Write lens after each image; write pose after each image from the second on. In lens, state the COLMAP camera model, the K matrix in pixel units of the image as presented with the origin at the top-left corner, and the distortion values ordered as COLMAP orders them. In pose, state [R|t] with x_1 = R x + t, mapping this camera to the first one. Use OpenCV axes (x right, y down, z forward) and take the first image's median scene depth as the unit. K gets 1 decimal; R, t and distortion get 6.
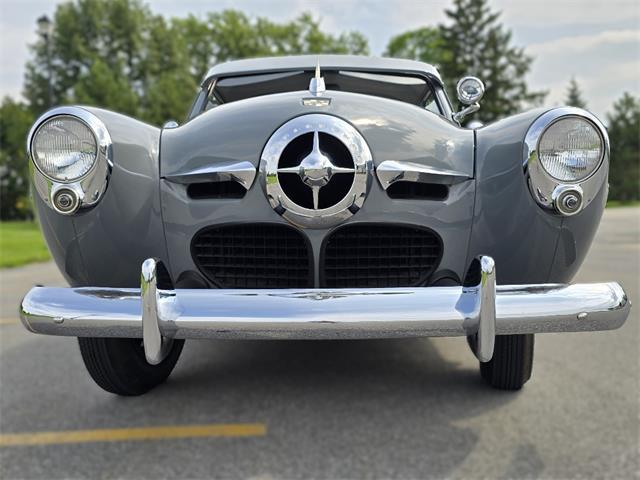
lens RADIAL K [[635.0, 0, 319.3], [0, 635.0, 242.9], [0, 0, 1]] dist [0.049559, -0.015573]
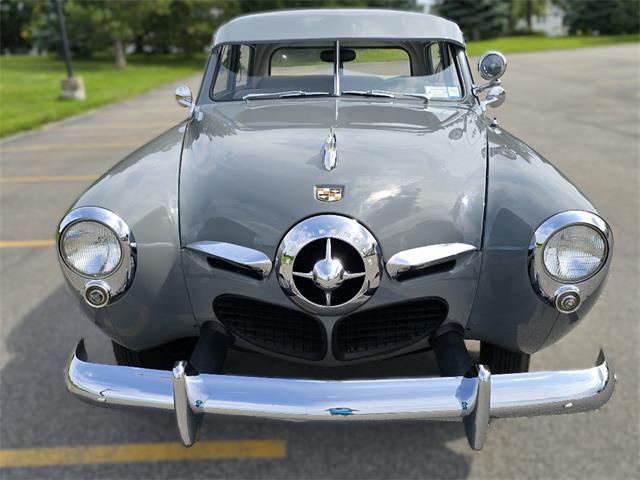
lens RADIAL K [[635.0, 0, 319.3], [0, 635.0, 242.9], [0, 0, 1]] dist [0.049559, -0.015573]
pose [[0.999651, 0.004069, -0.026087, 0.006378], [0.003311, 0.960938, 0.276743, -0.435264], [0.026194, -0.276733, 0.960590, -0.001218]]
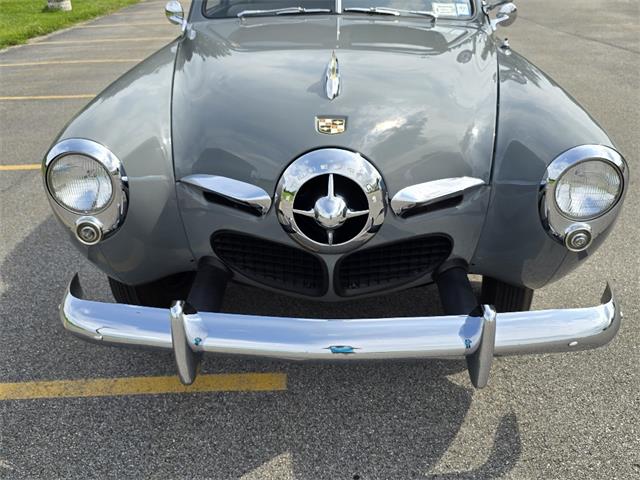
lens RADIAL K [[637.9, 0, 323.9], [0, 637.9, 239.2], [0, 0, 1]] dist [0.037333, -0.008829]
pose [[0.999864, 0.007657, -0.014611, -0.000952], [-0.001353, 0.920835, 0.389951, -0.446994], [0.016440, -0.389878, 0.920720, 0.048106]]
